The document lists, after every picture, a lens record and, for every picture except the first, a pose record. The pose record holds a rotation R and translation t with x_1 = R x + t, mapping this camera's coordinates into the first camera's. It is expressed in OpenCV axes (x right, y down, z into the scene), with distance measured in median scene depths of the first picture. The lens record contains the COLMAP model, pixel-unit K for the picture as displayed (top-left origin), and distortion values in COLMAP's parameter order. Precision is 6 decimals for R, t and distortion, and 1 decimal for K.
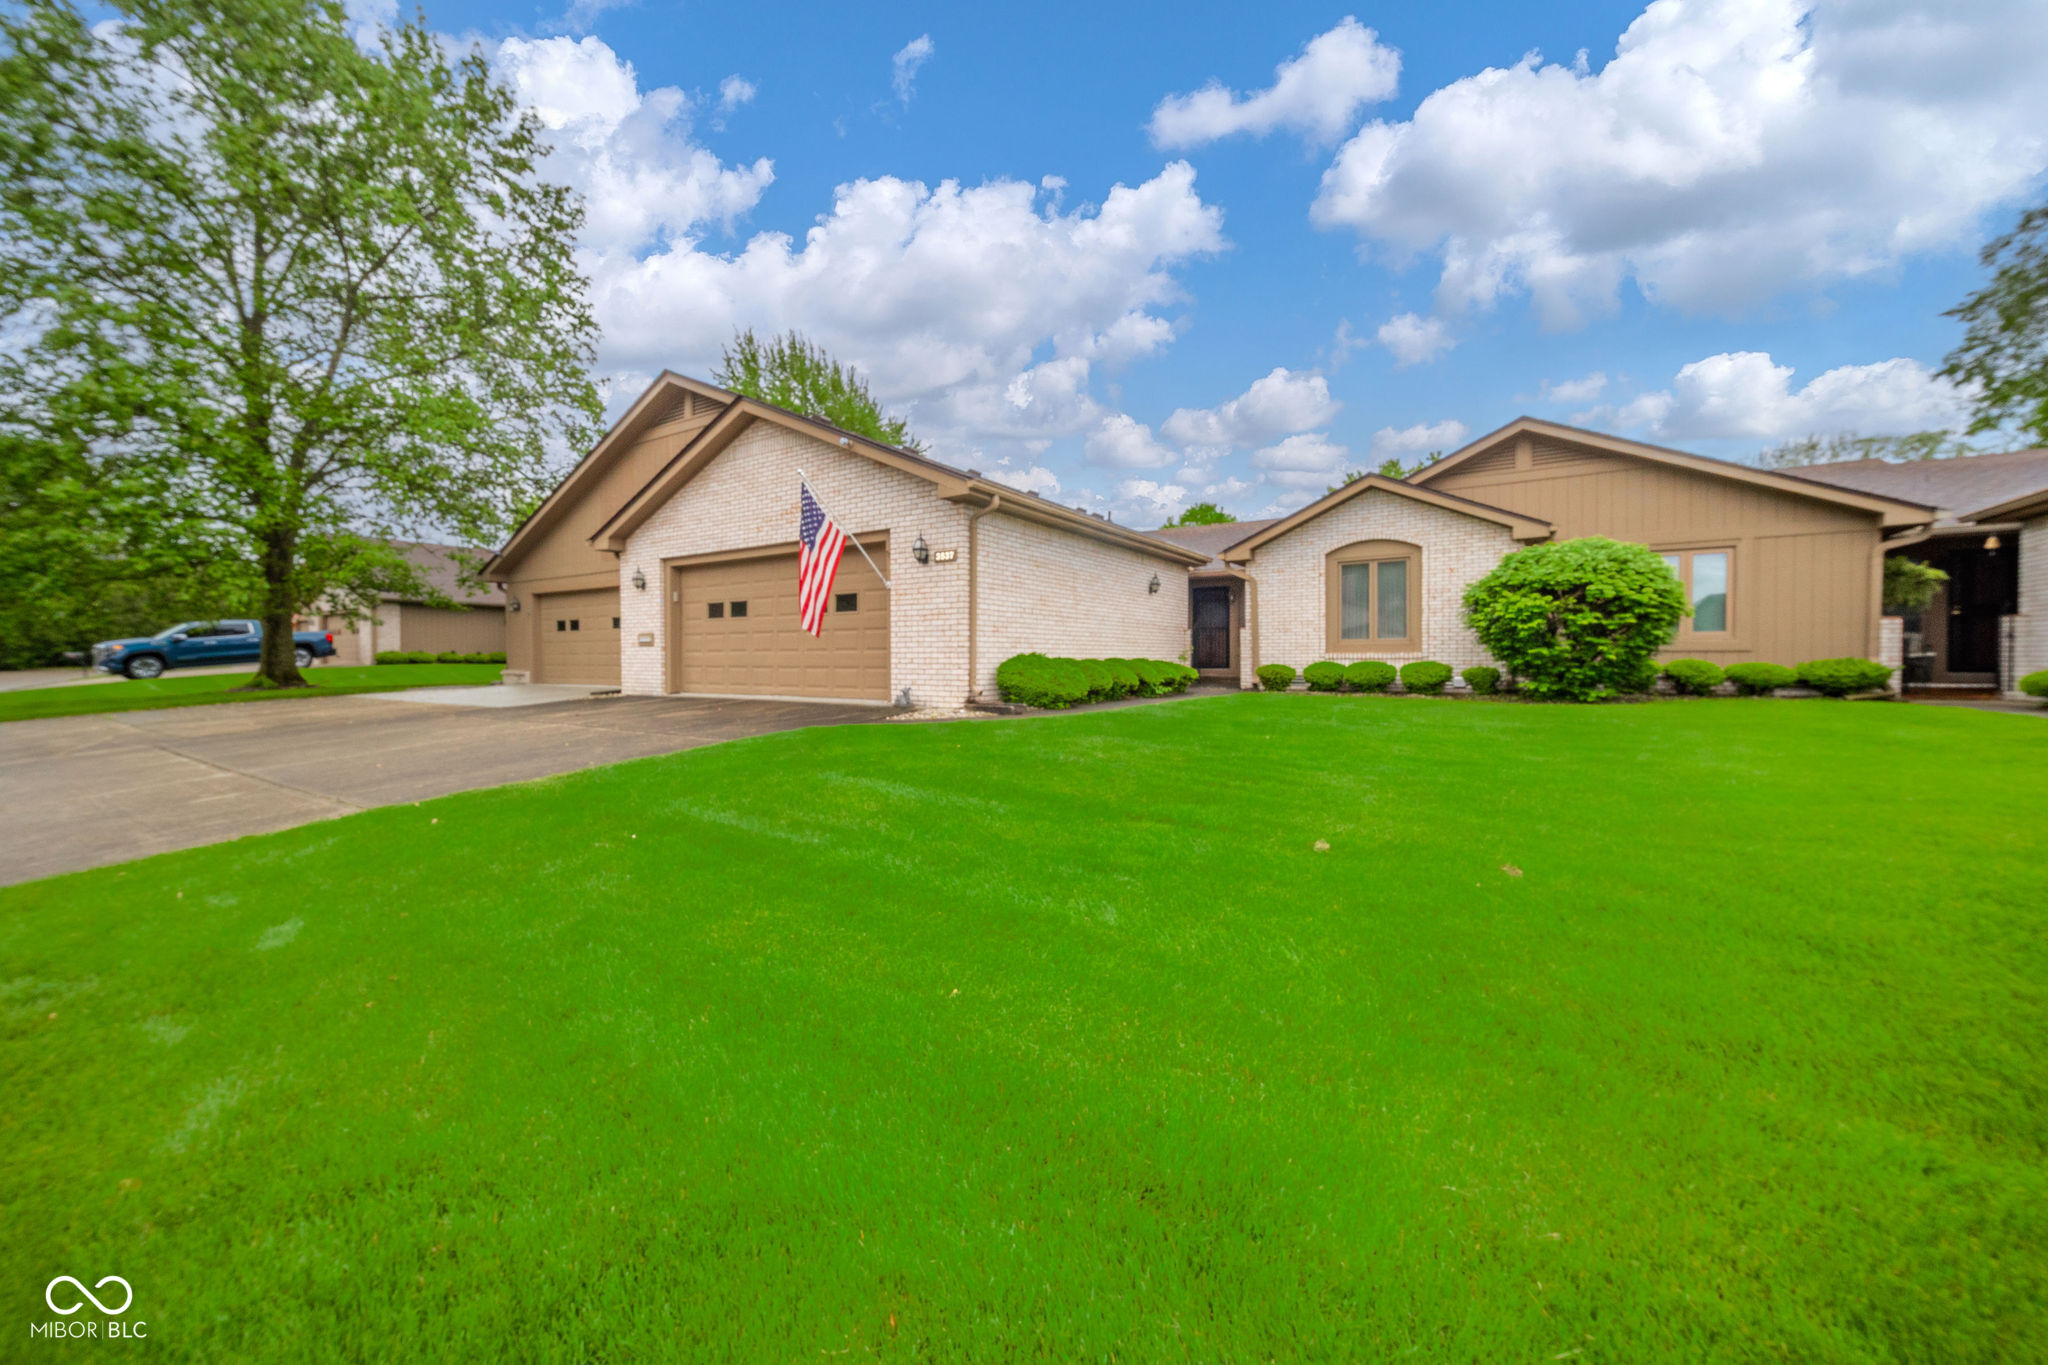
lens RADIAL K [[759.3, 0, 1024.0], [0, 759.3, 682.5], [0, 0, 1]] dist [0.000103, -0.000083]
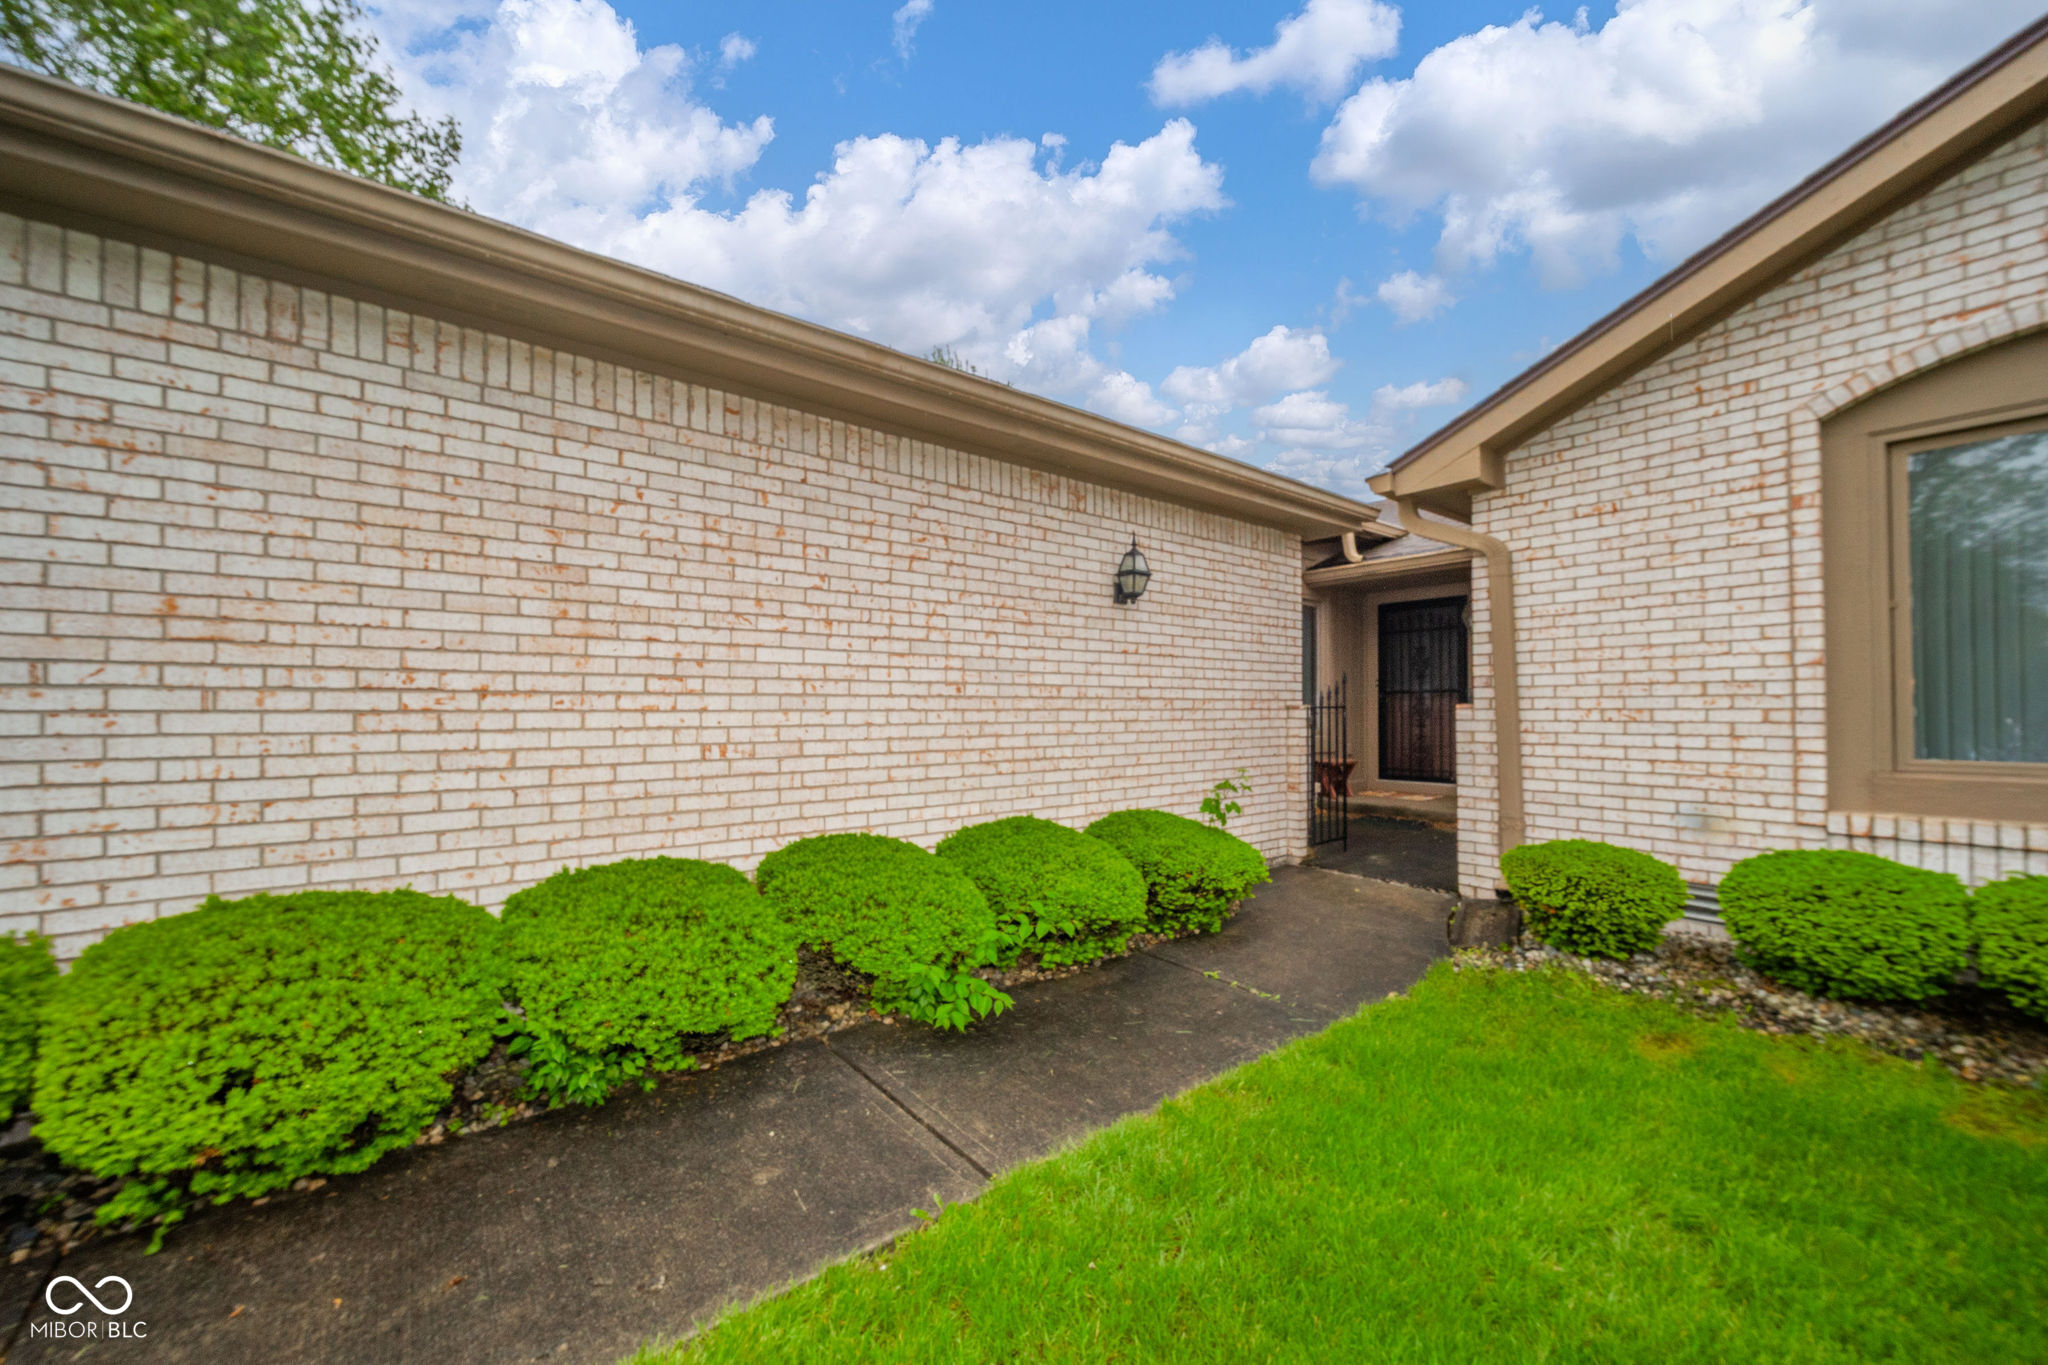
lens RADIAL K [[777.8, 0, 997.2], [0, 777.8, 701.0], [0, 0, 1]] dist [-0.000639, -0.000283]
pose [[0.945238, -0.004442, -0.326352, 0.243950], [-0.005429, 0.999555, -0.029331, -0.072690], [0.326337, 0.029497, 0.944793, 0.733451]]
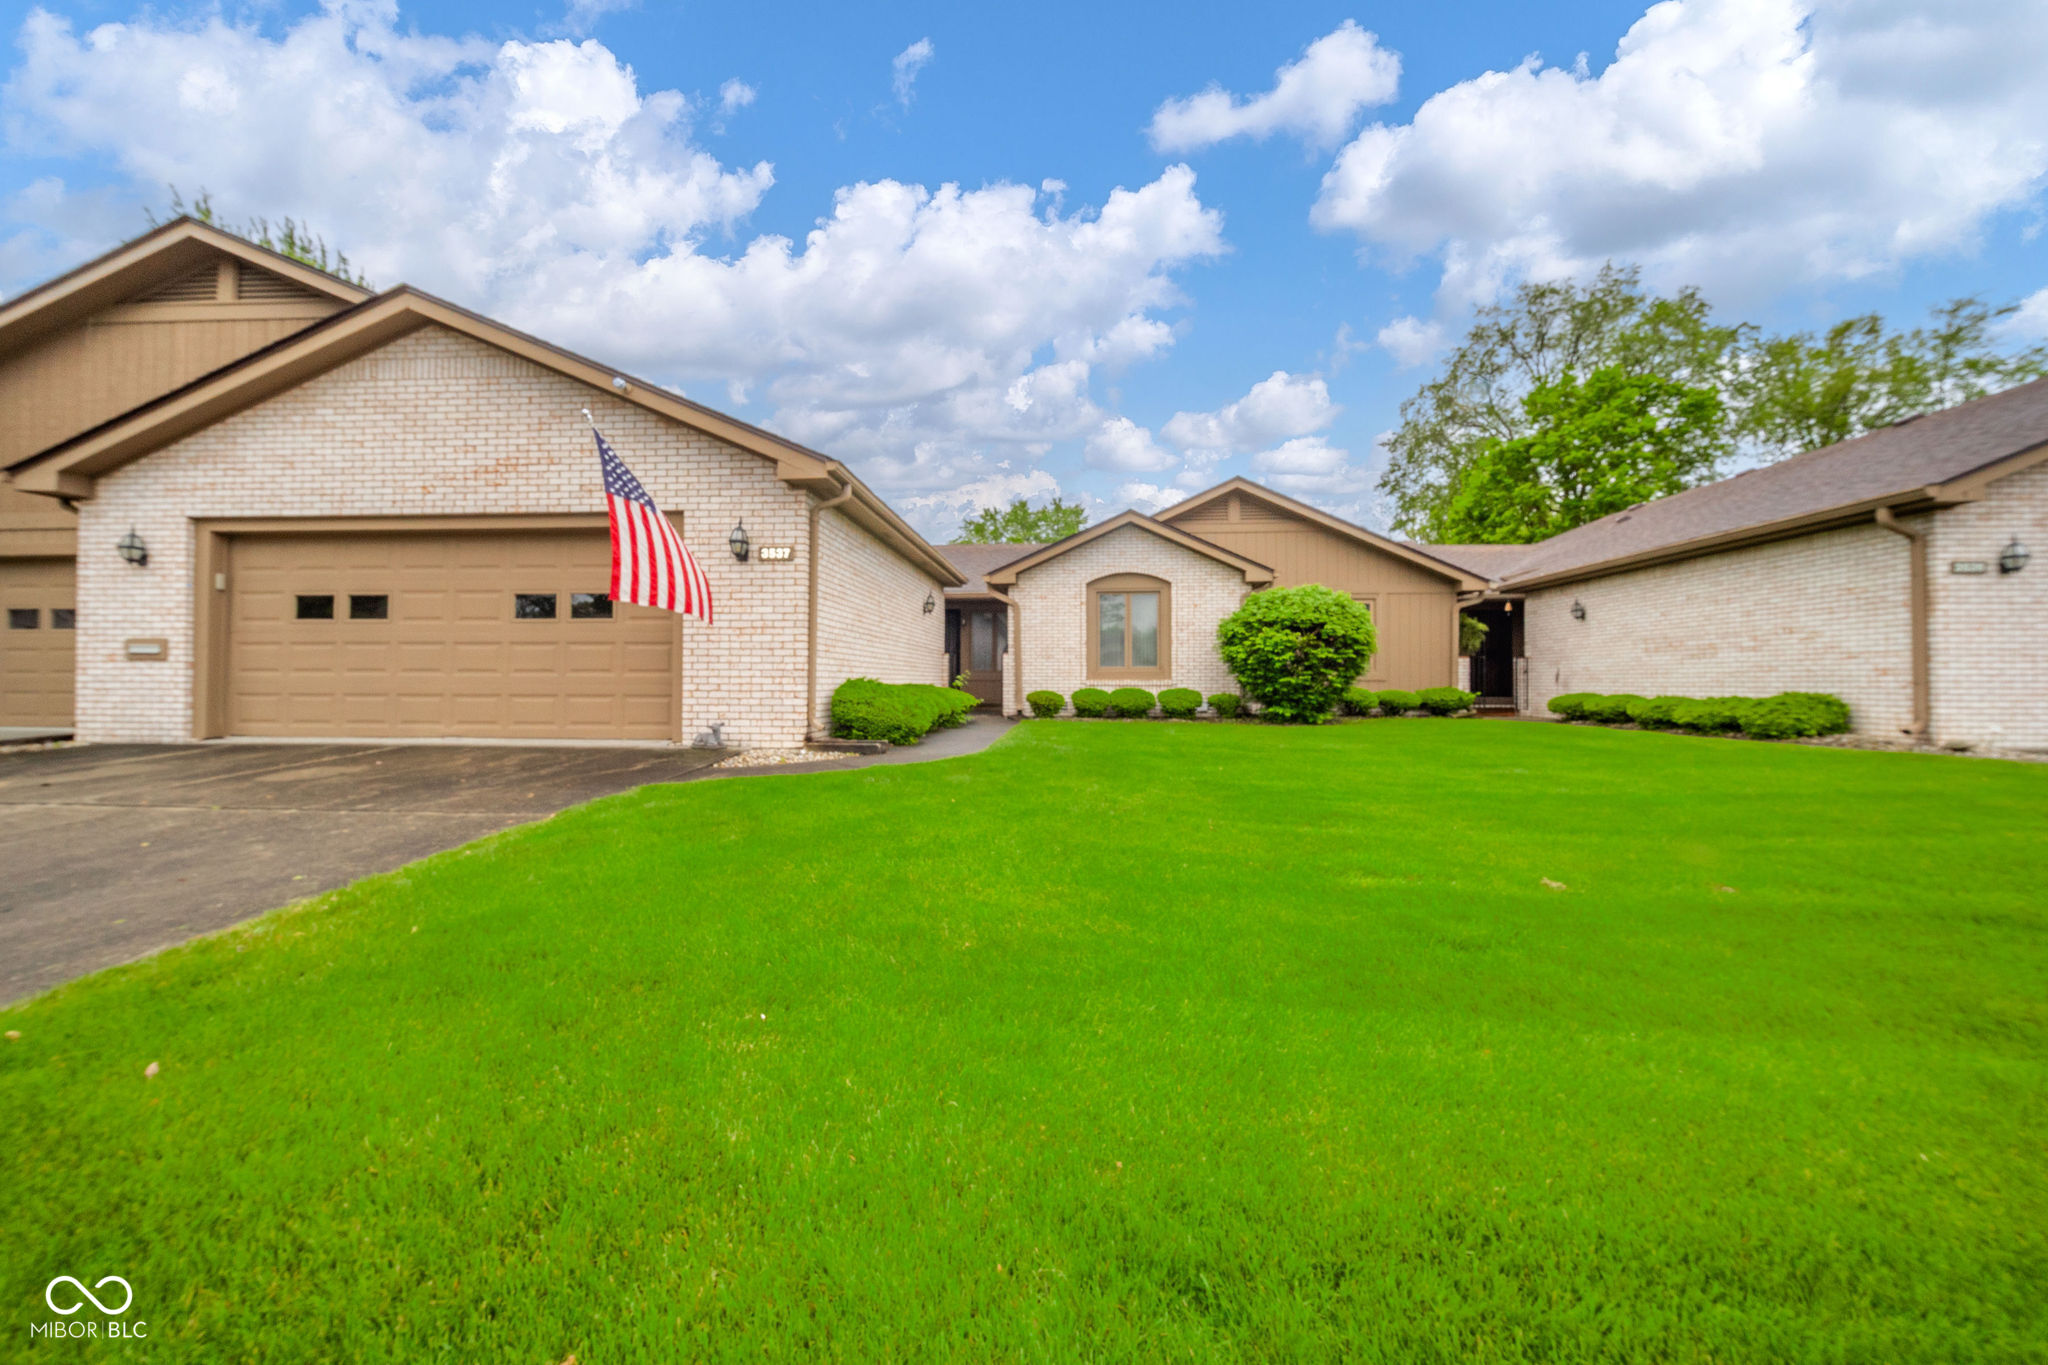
lens RADIAL K [[781.1, 0, 1024.0], [0, 781.1, 682.5], [0, 0, 1]] dist [-0.000466, -0.000340]
pose [[0.871924, 0.005319, 0.489613, -0.209374], [0.010088, 0.999534, -0.028824, -0.006328], [-0.489538, 0.030072, 0.871463, 0.137865]]
